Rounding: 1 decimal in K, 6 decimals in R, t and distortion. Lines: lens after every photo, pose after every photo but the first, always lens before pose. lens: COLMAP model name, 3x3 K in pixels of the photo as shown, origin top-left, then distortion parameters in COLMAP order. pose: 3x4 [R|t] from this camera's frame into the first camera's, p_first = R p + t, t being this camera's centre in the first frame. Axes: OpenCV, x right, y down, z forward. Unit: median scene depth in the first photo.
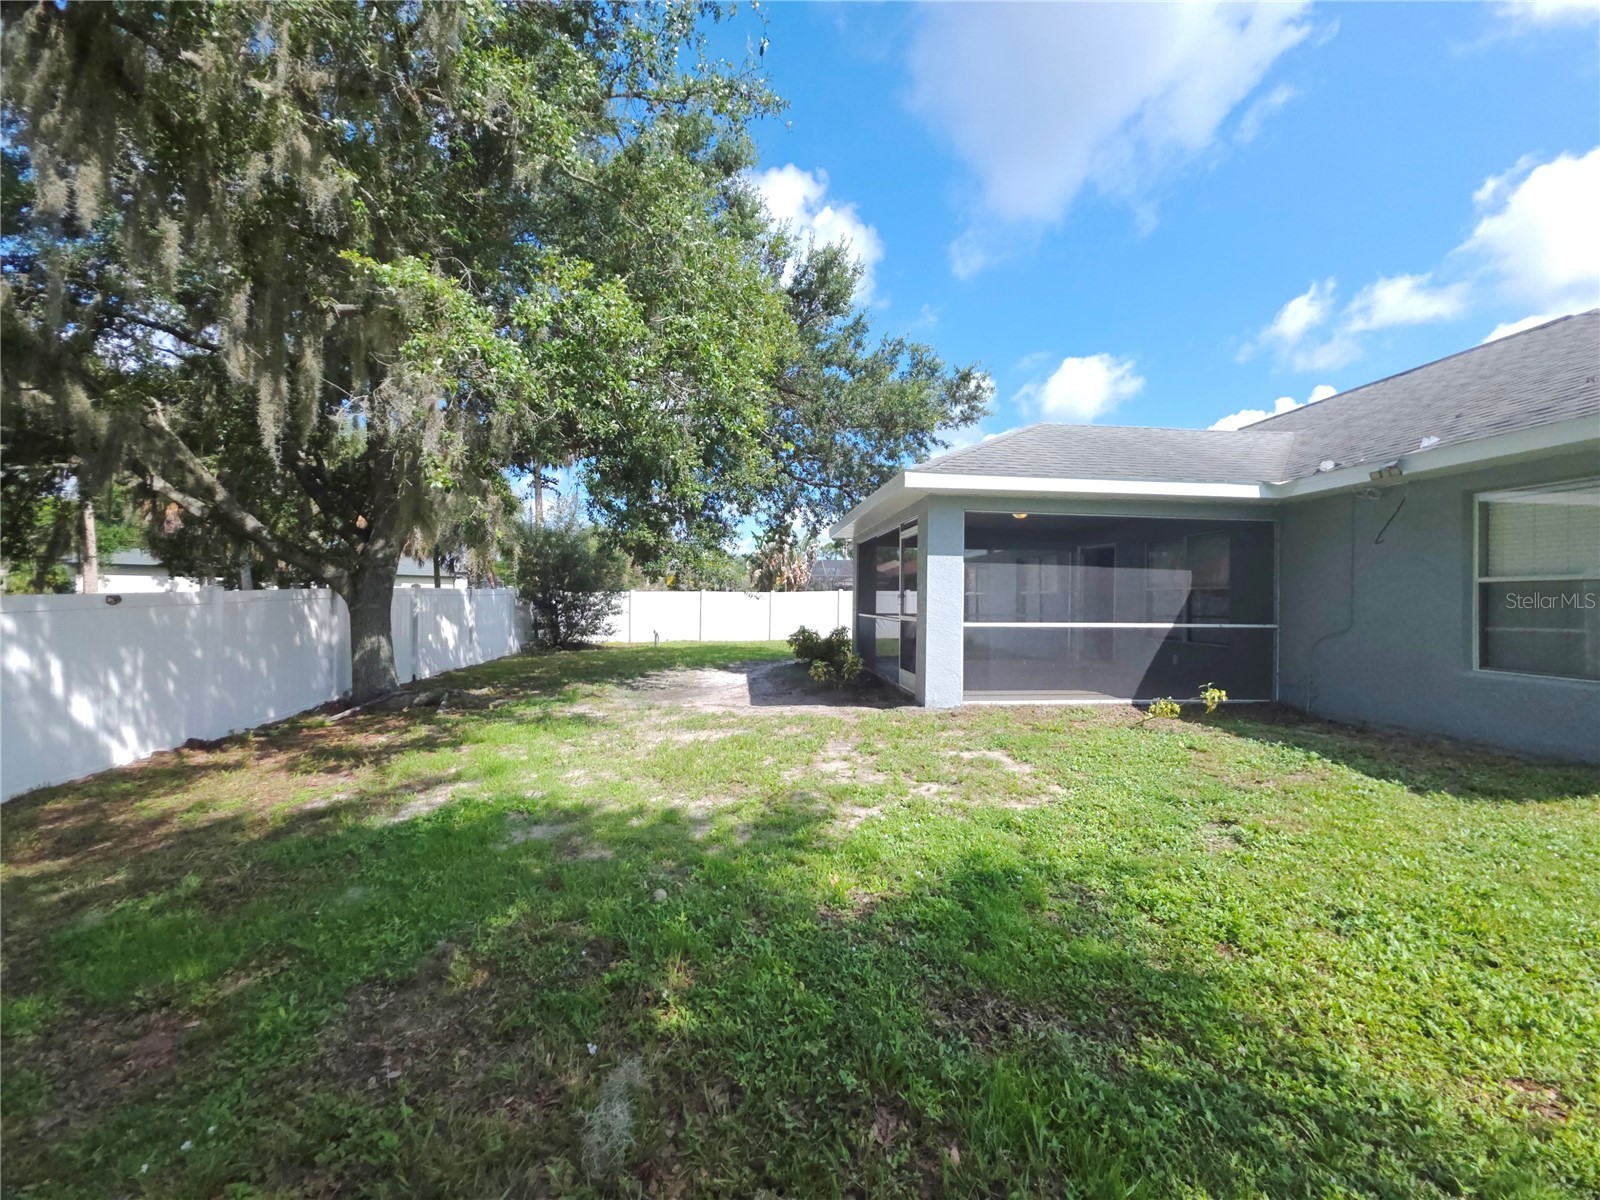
lens RADIAL K [[625.1, 0, 765.4], [0, 625.1, 602.5], [0, 0, 1]] dist [0.002261, -0.006347]
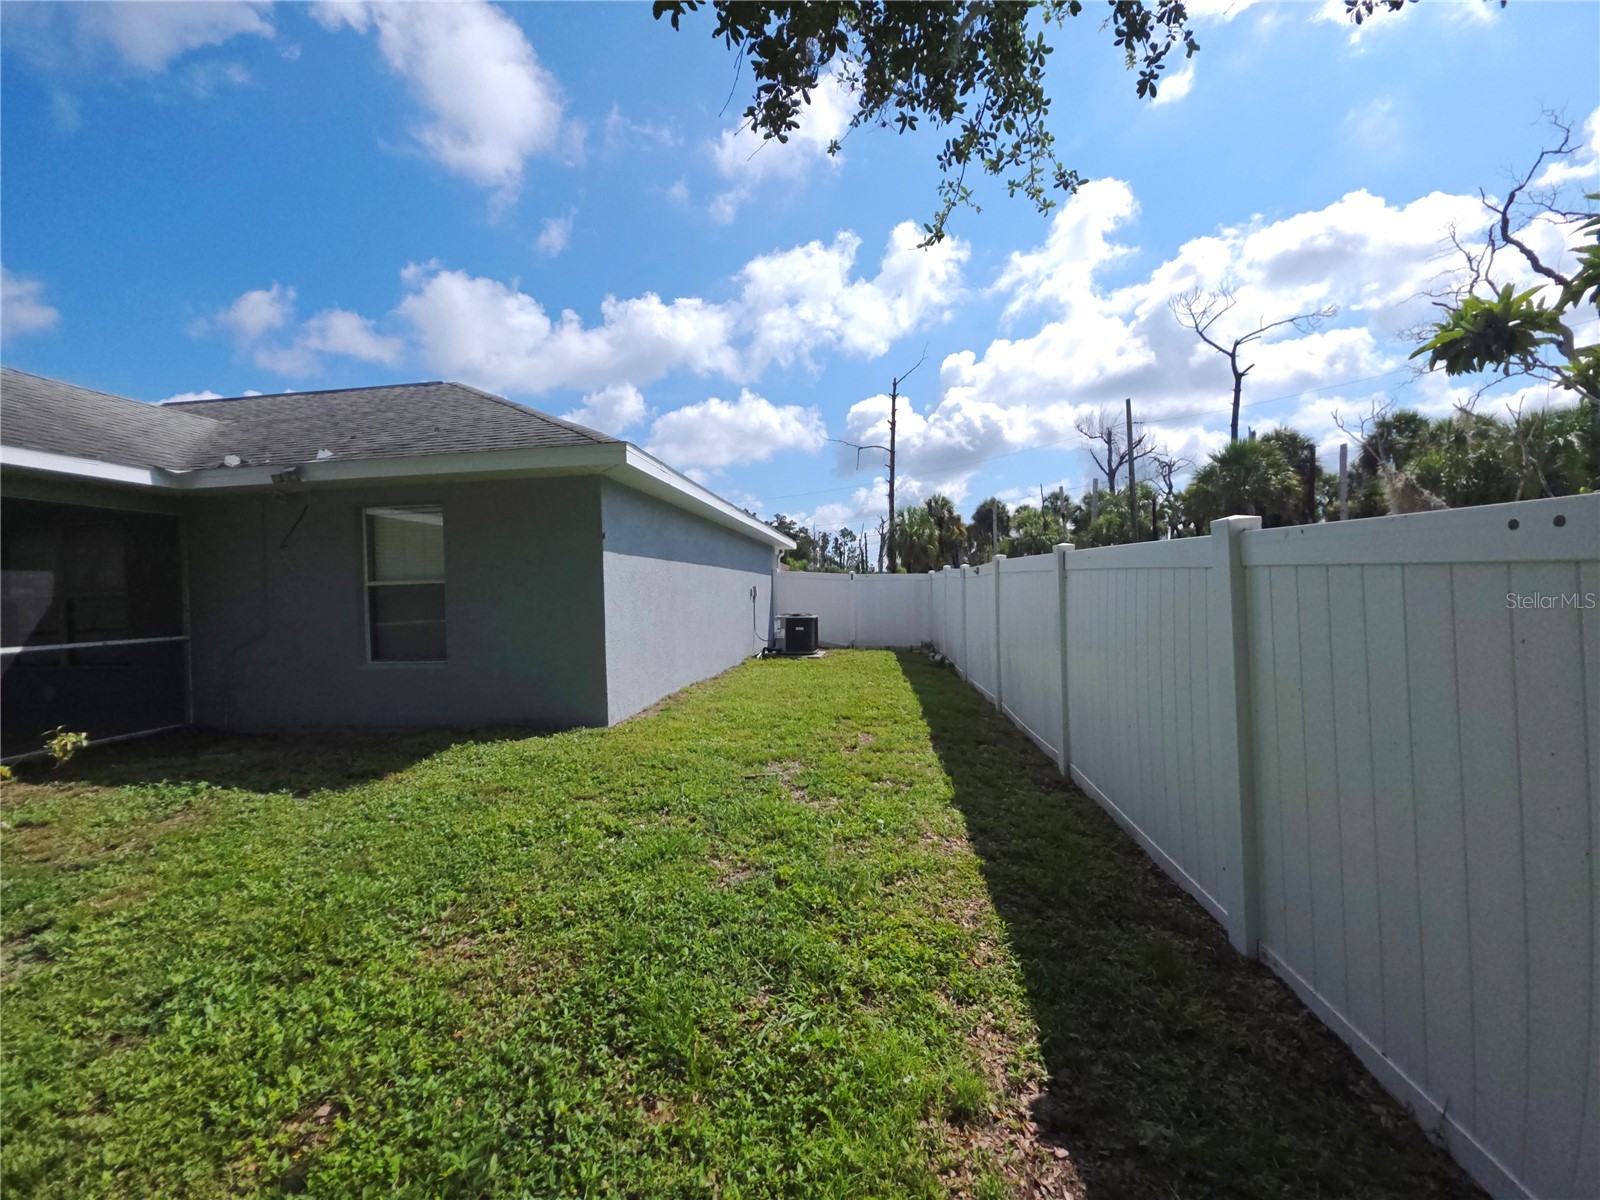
lens RADIAL K [[650.0, 0, 800.0], [0, 650.0, 600.0], [0, 0, 1]] dist [0.000152, -0.008328]
pose [[0.178114, -0.027122, 0.983636, 0.173876], [0.034077, 0.999190, 0.021380, -0.007701], [-0.983420, 0.029711, 0.178894, 0.005831]]
